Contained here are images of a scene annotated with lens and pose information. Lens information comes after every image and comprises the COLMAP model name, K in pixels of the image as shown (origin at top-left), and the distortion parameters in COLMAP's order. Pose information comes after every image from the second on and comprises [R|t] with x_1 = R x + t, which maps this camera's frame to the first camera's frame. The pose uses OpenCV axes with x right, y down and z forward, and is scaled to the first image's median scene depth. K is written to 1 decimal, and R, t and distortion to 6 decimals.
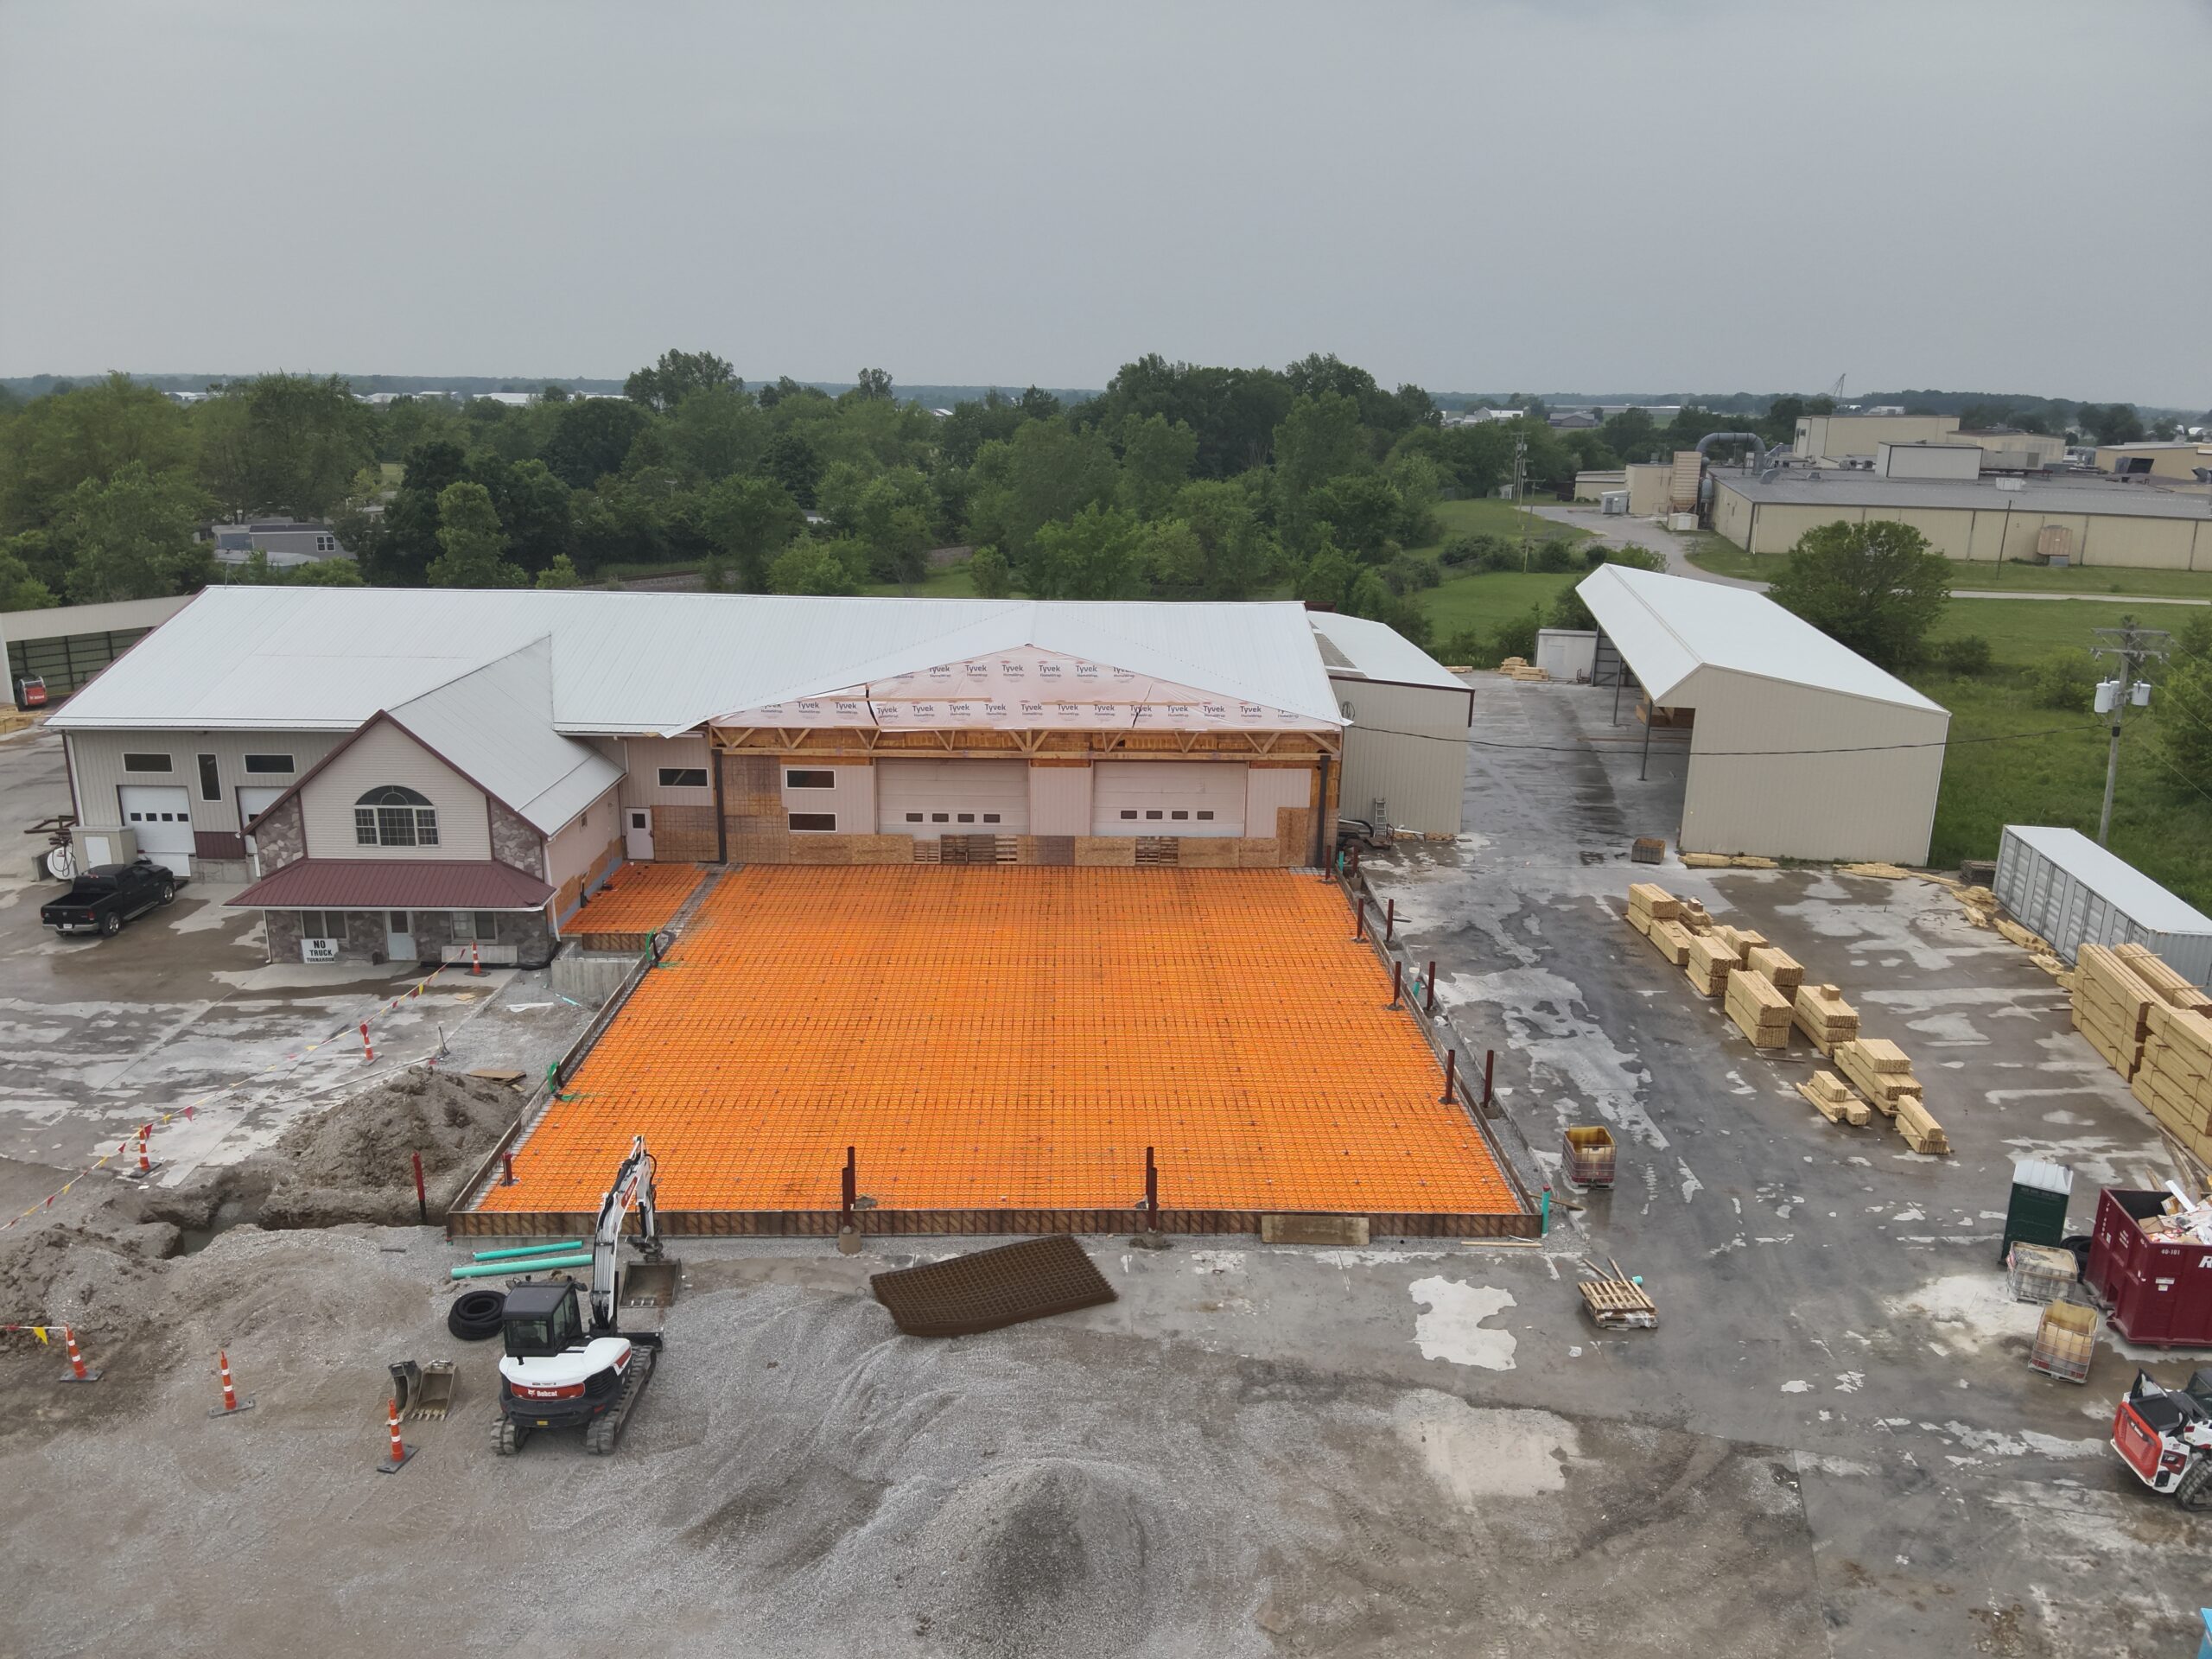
lens RADIAL K [[1622.0, 0, 1102.6], [0, 1622.0, 841.7], [0, 0, 1]] dist [0.095648, -0.186001]
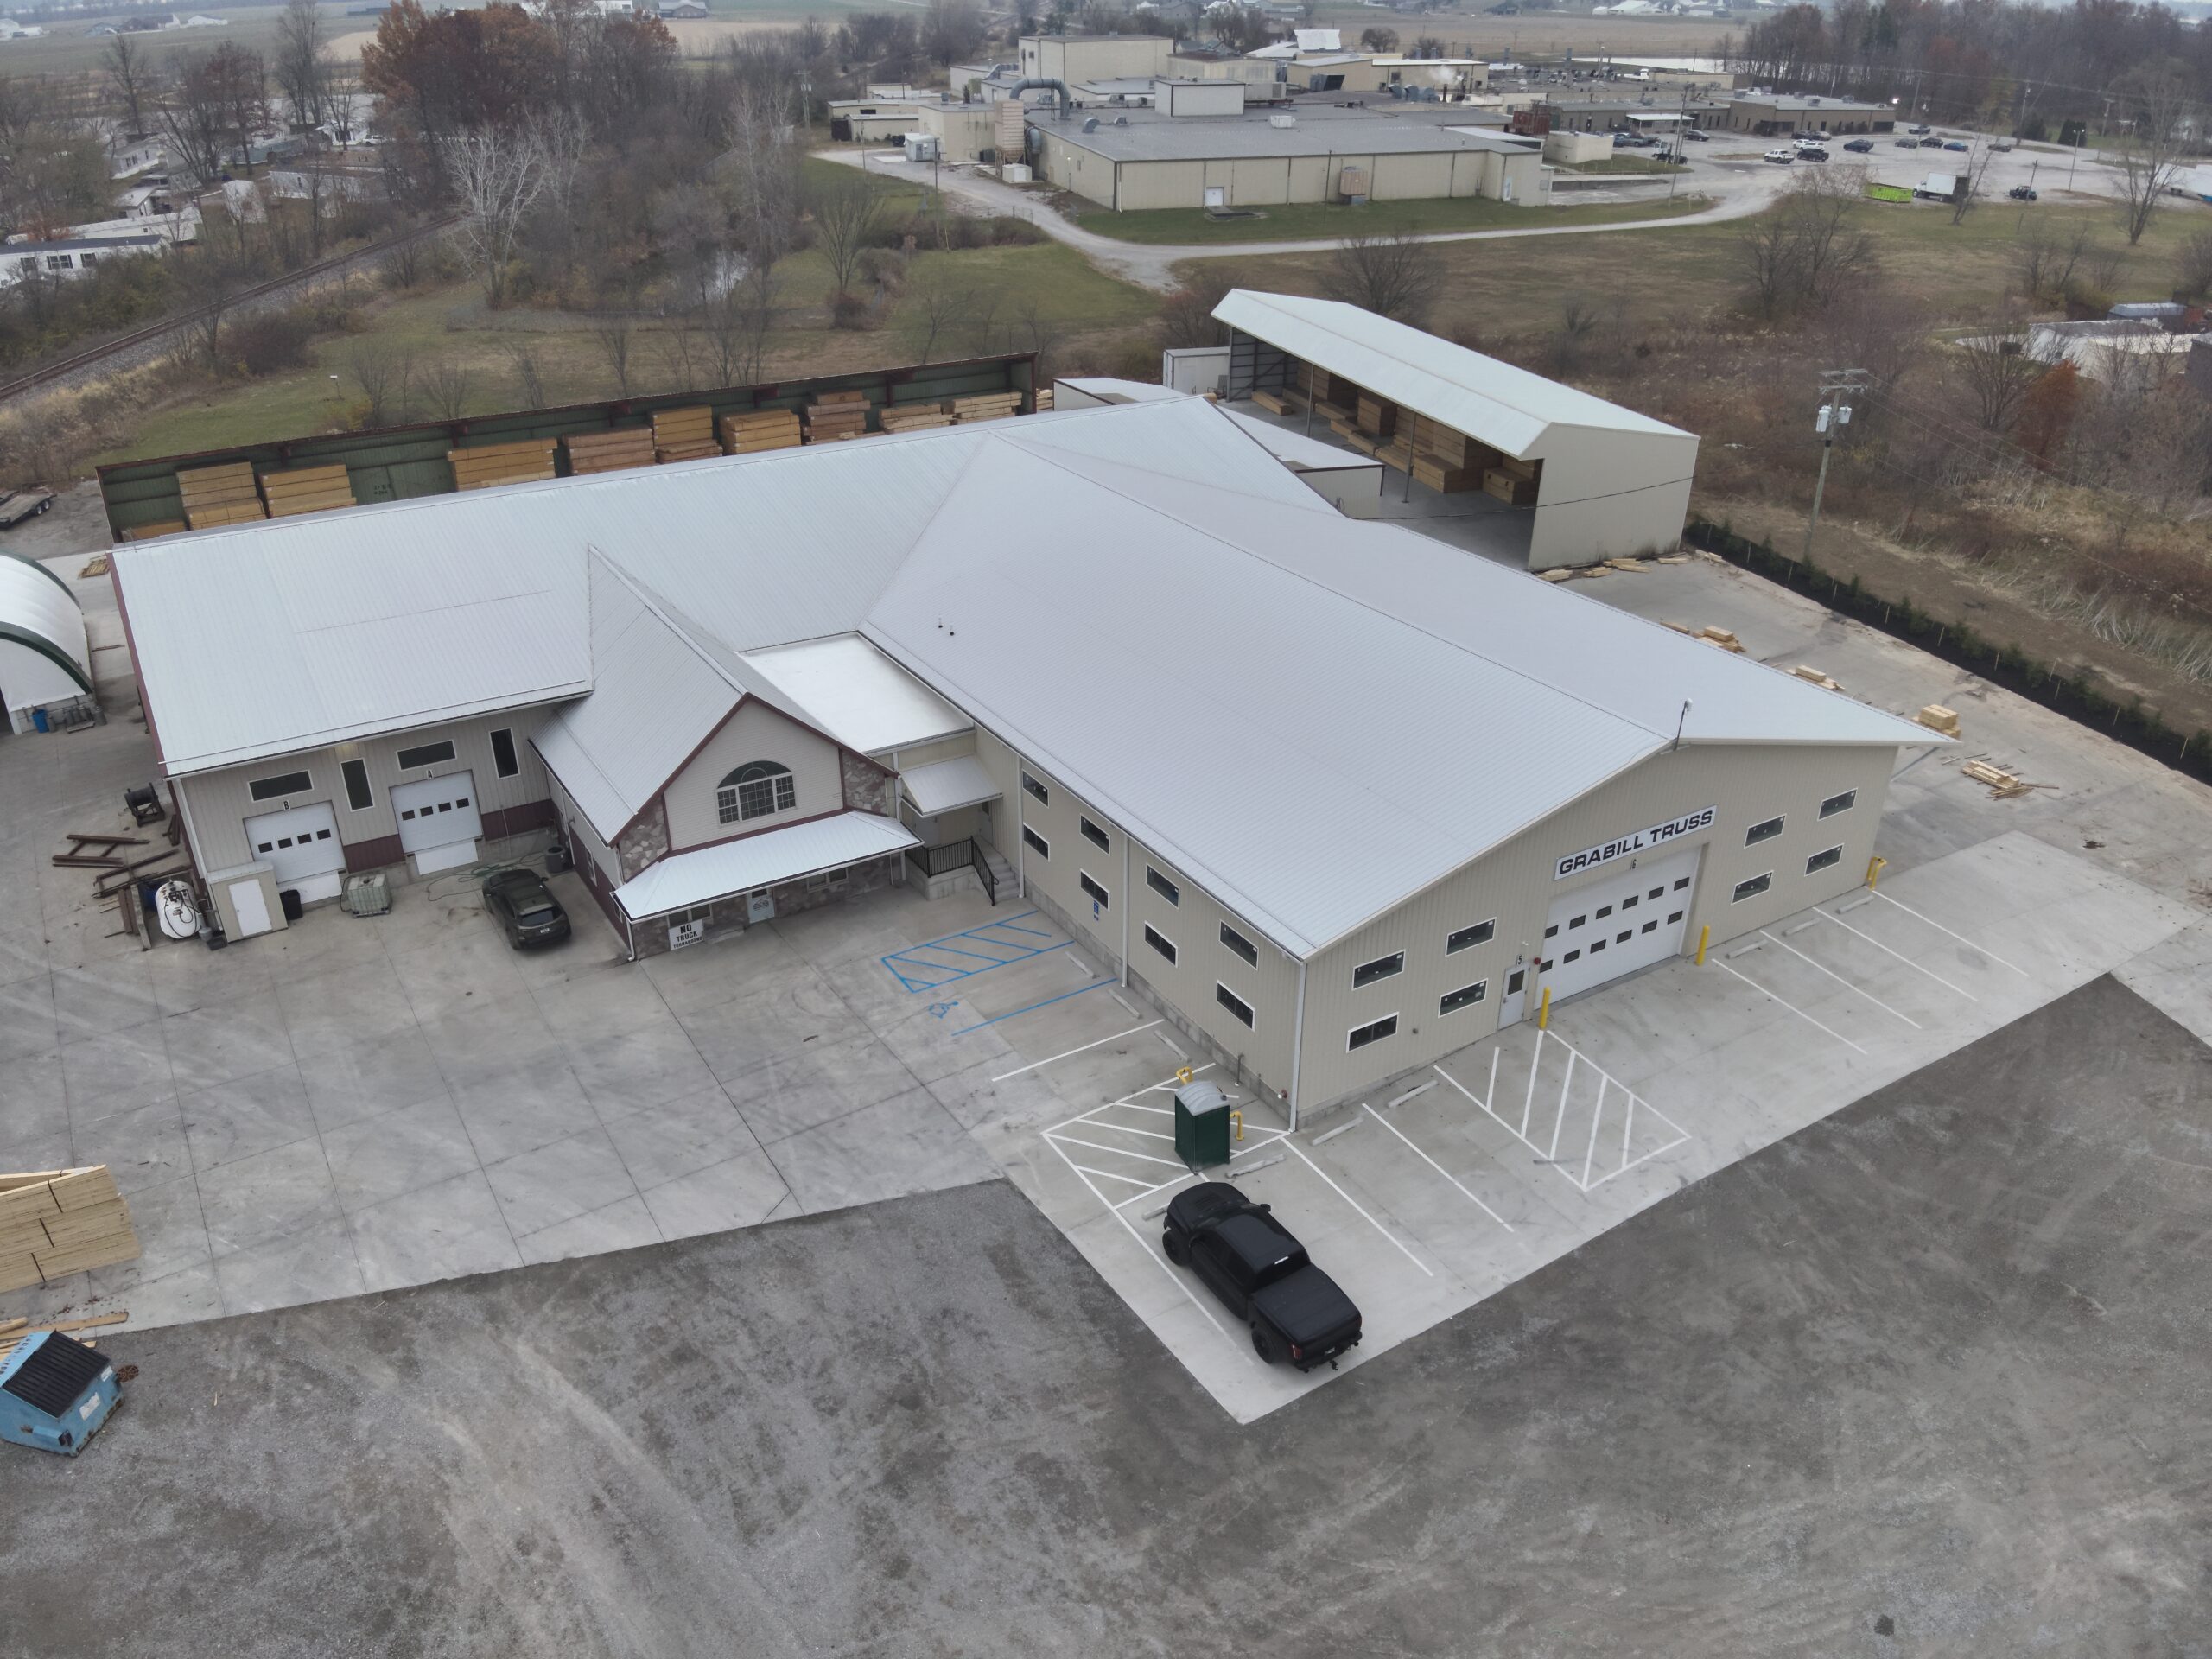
lens RADIAL K [[1614.1, 0, 1106.0], [0, 1614.1, 829.5], [0, 0, 1]] dist [0.151738, -0.289526]
pose [[0.858625, -0.248071, 0.448580, -0.602428], [0.142943, 0.956259, 0.255217, -0.186739], [-0.492271, -0.155014, 0.856528, 0.025471]]
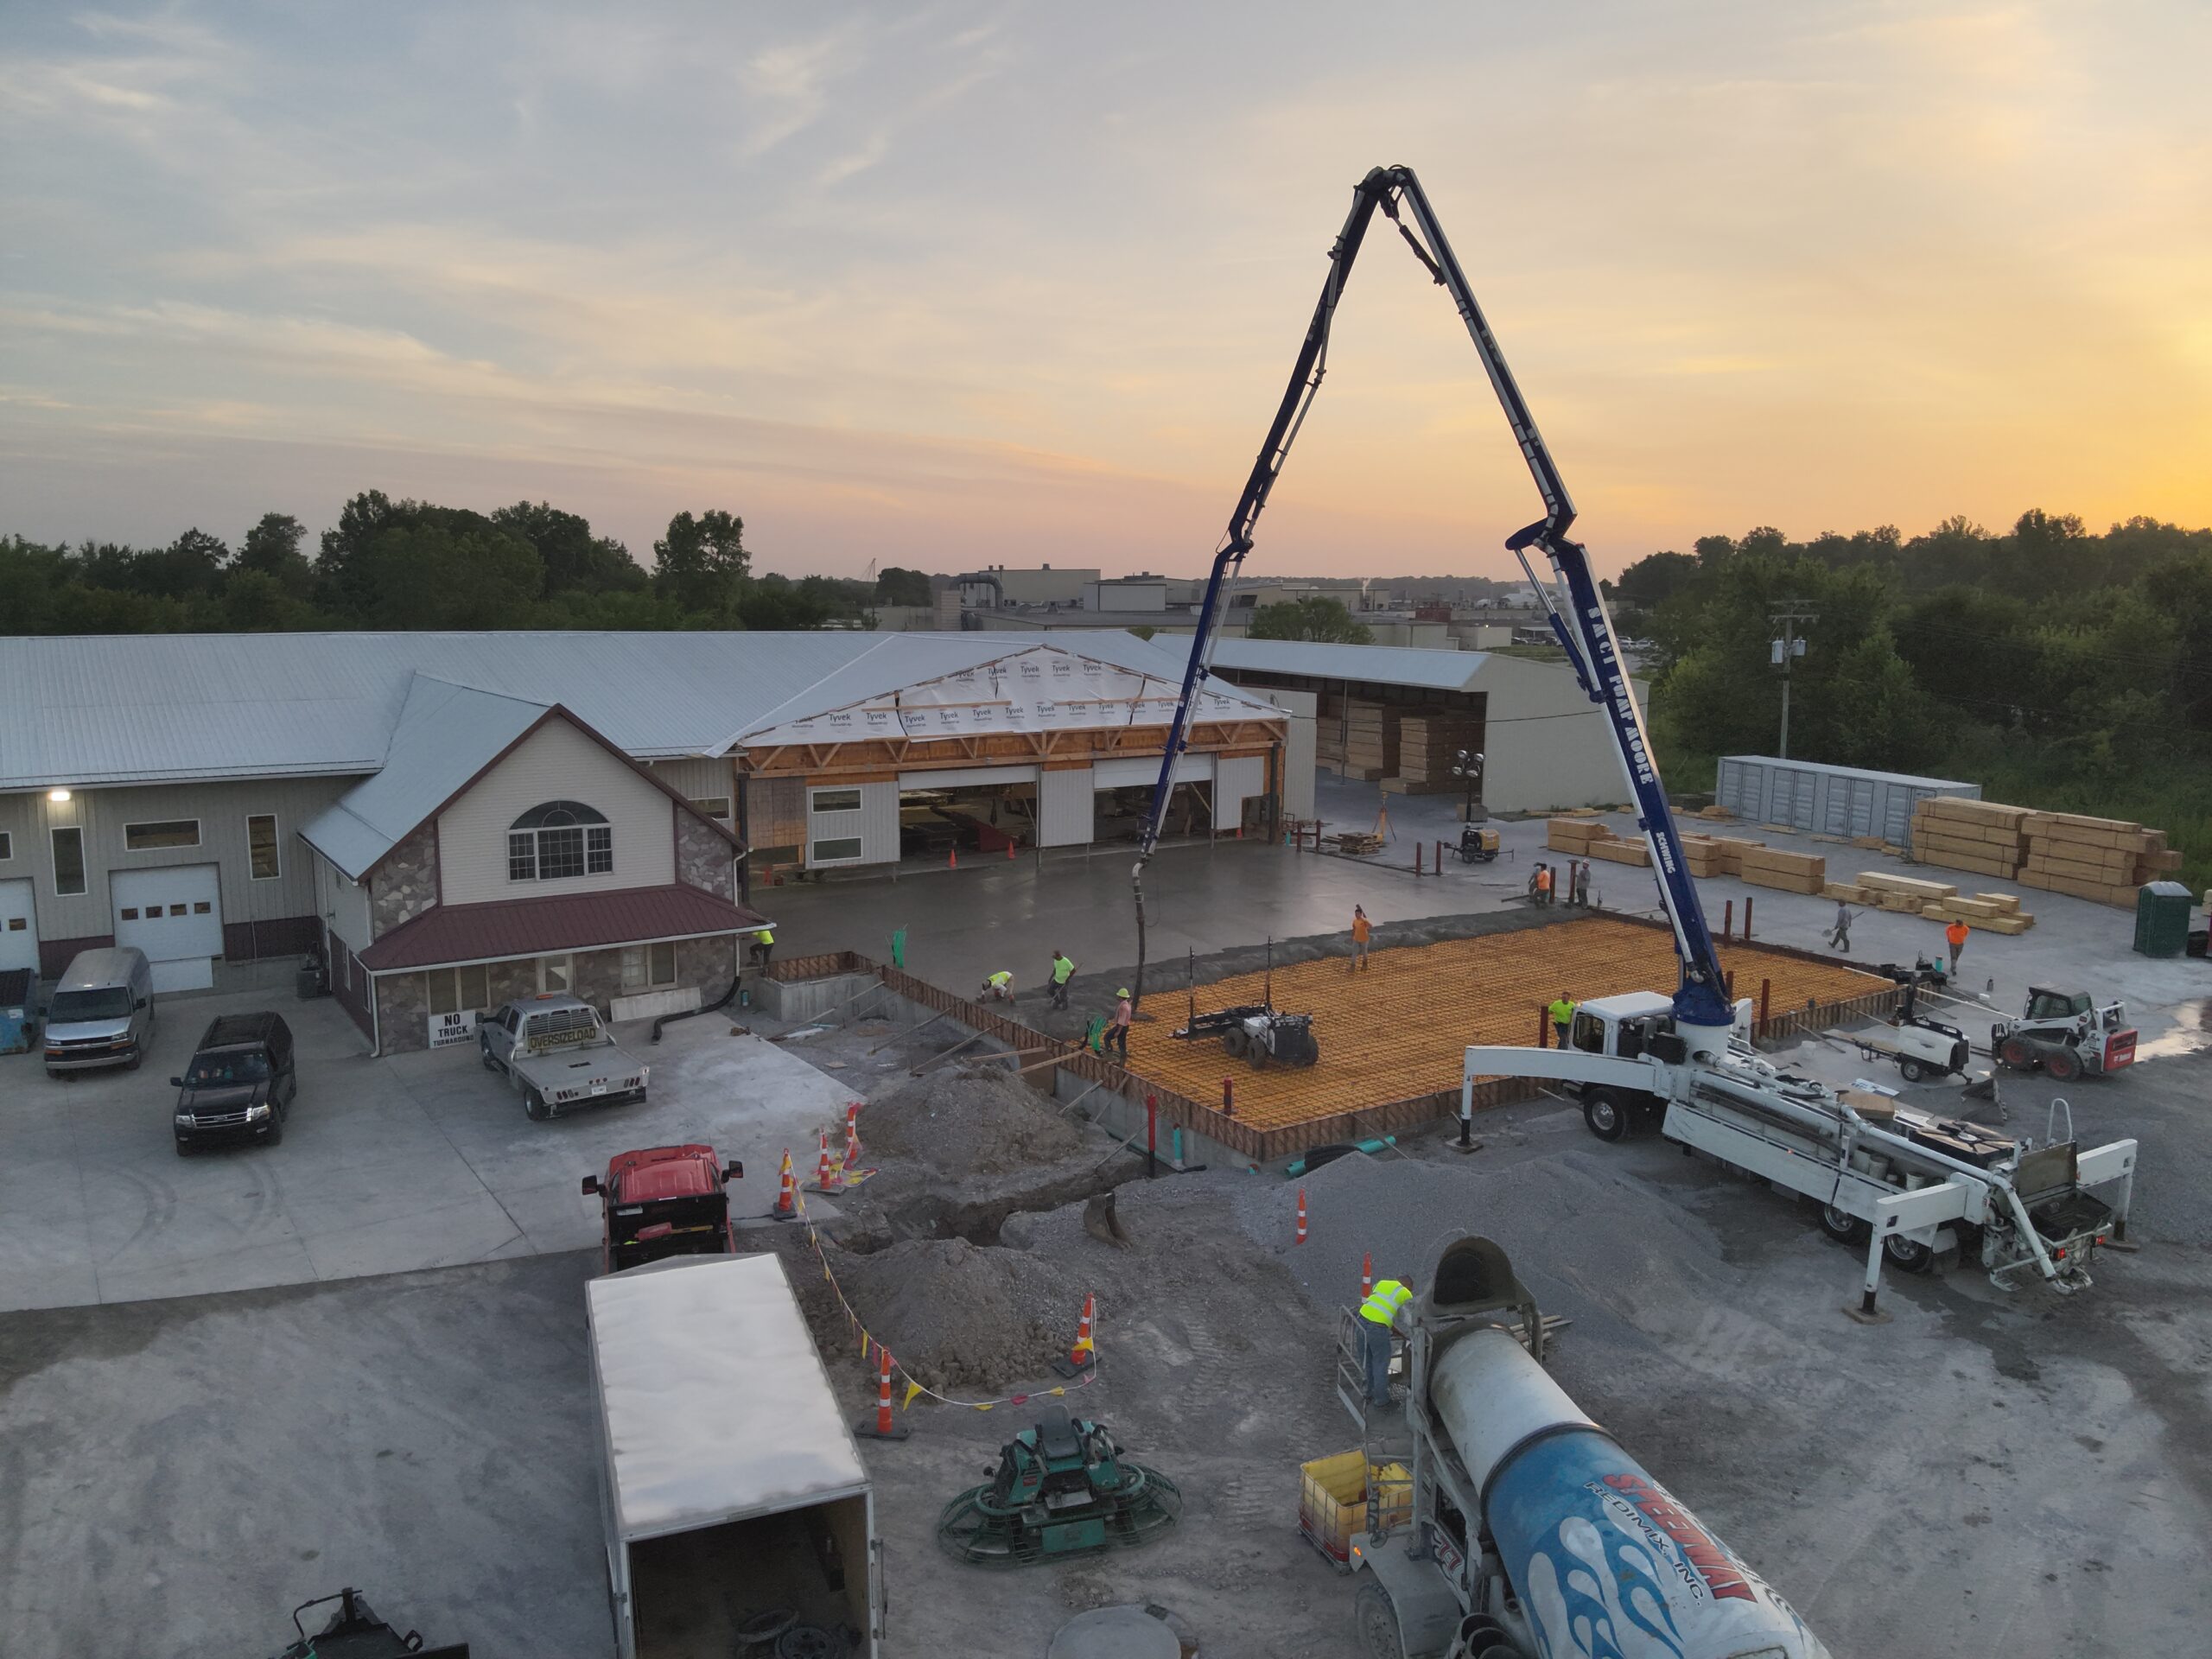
lens RADIAL K [[1622.0, 0, 1102.6], [0, 1622.0, 841.7], [0, 0, 1]] dist [0.095648, -0.186001]
pose [[0.840147, -0.090908, 0.534685, -0.546401], [0.148832, 0.986650, -0.066108, 0.066823], [-0.521538, 0.135119, 0.842461, 0.160616]]
